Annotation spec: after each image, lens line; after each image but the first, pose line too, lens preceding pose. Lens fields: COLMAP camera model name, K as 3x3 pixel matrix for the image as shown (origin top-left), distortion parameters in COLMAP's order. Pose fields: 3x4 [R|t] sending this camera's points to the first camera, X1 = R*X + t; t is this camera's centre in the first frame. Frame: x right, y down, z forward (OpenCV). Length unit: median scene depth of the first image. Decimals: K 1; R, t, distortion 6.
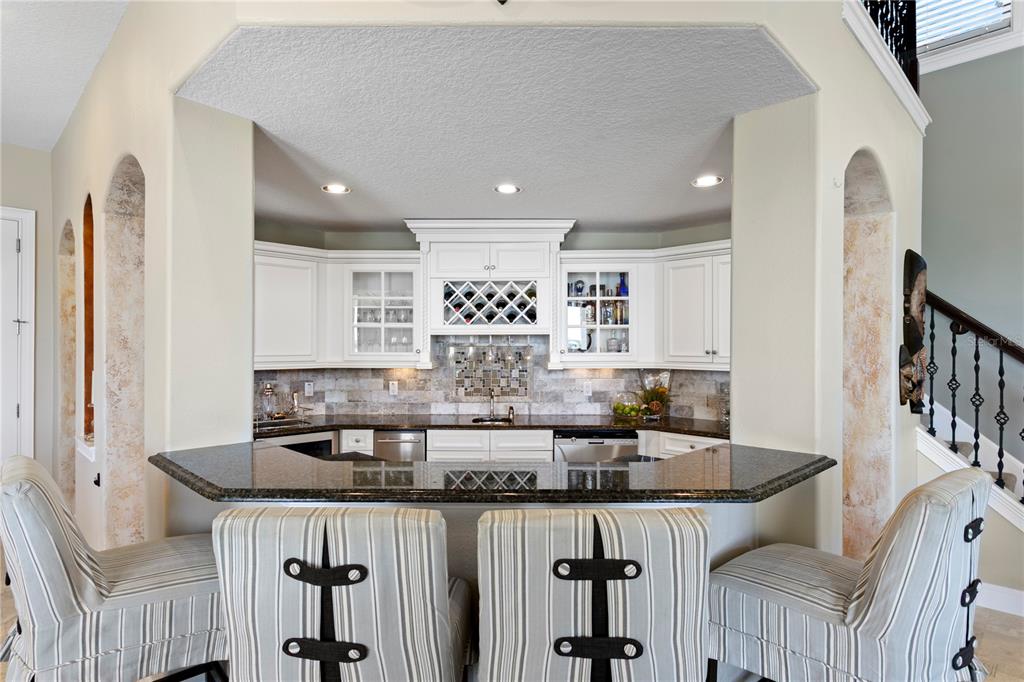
lens RADIAL K [[547.4, 0, 499.3], [0, 547.4, 345.8], [0, 0, 1]] dist [0.000457, 0.002246]
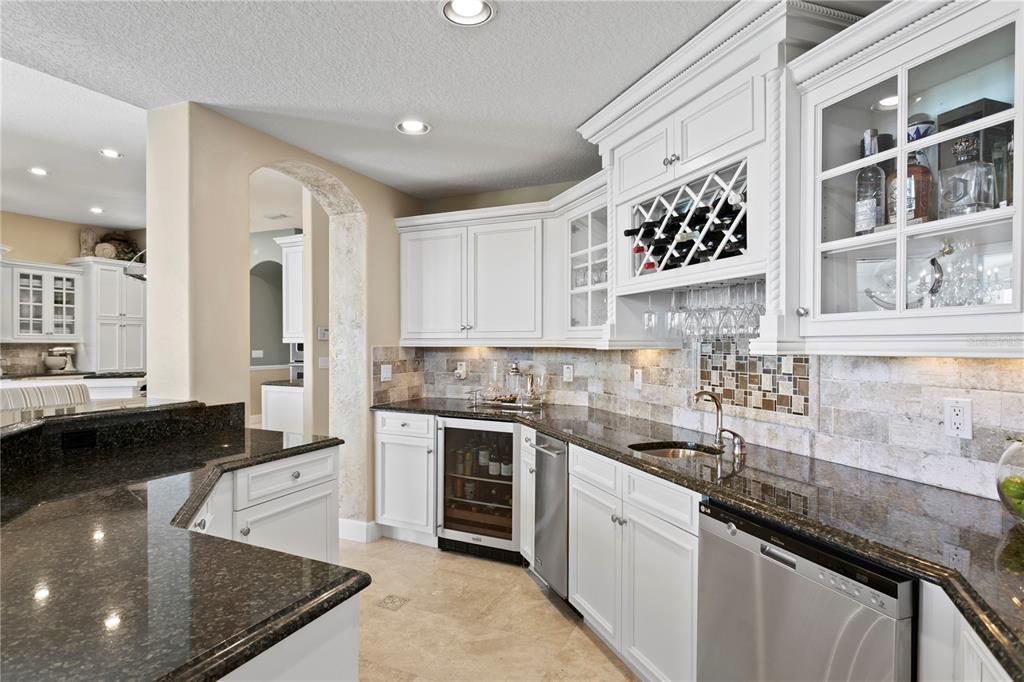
lens RADIAL K [[540.9, 0, 498.3], [0, 540.9, 342.5], [0, 0, 1]] dist [-0.000727, 0.001815]
pose [[0.349176, 0.001881, -0.937055, 0.403634], [0.001939, 0.999994, 0.002730, 0.031198], [0.937055, -0.002770, 0.349171, 0.638019]]
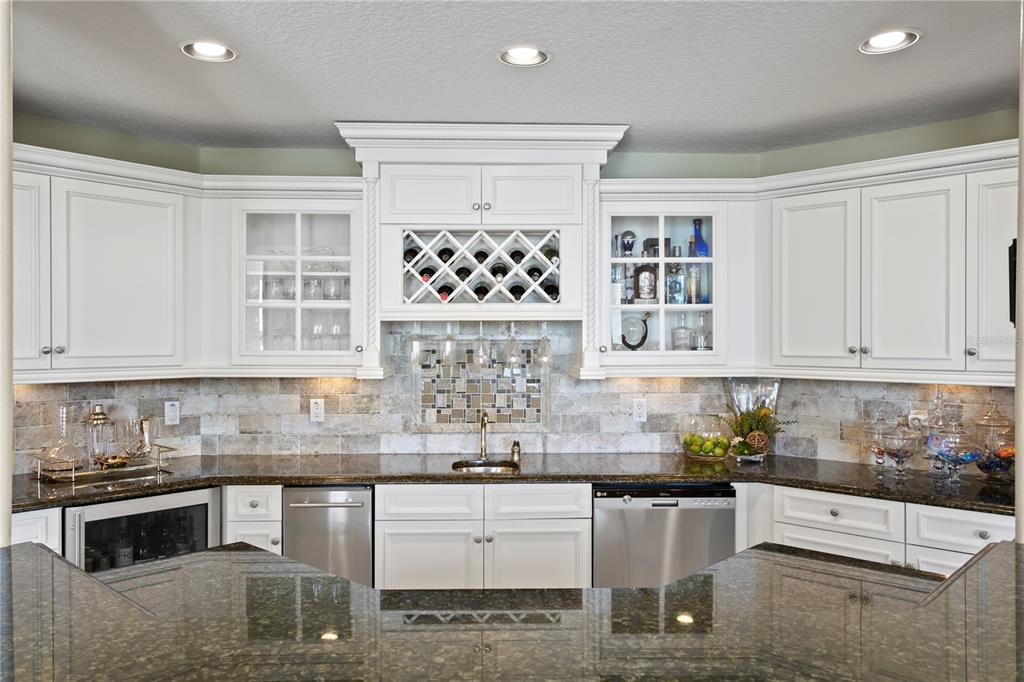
lens RADIAL K [[758.8, 0, 497.2], [0, 758.8, 340.3], [0, 0, 1]] dist [0.012622, 0.001146]
pose [[0.999162, -0.000416, 0.040938, -0.032832], [0.000298, 0.999996, 0.002877, -0.001343], [-0.040939, -0.002863, 0.999158, 0.174923]]
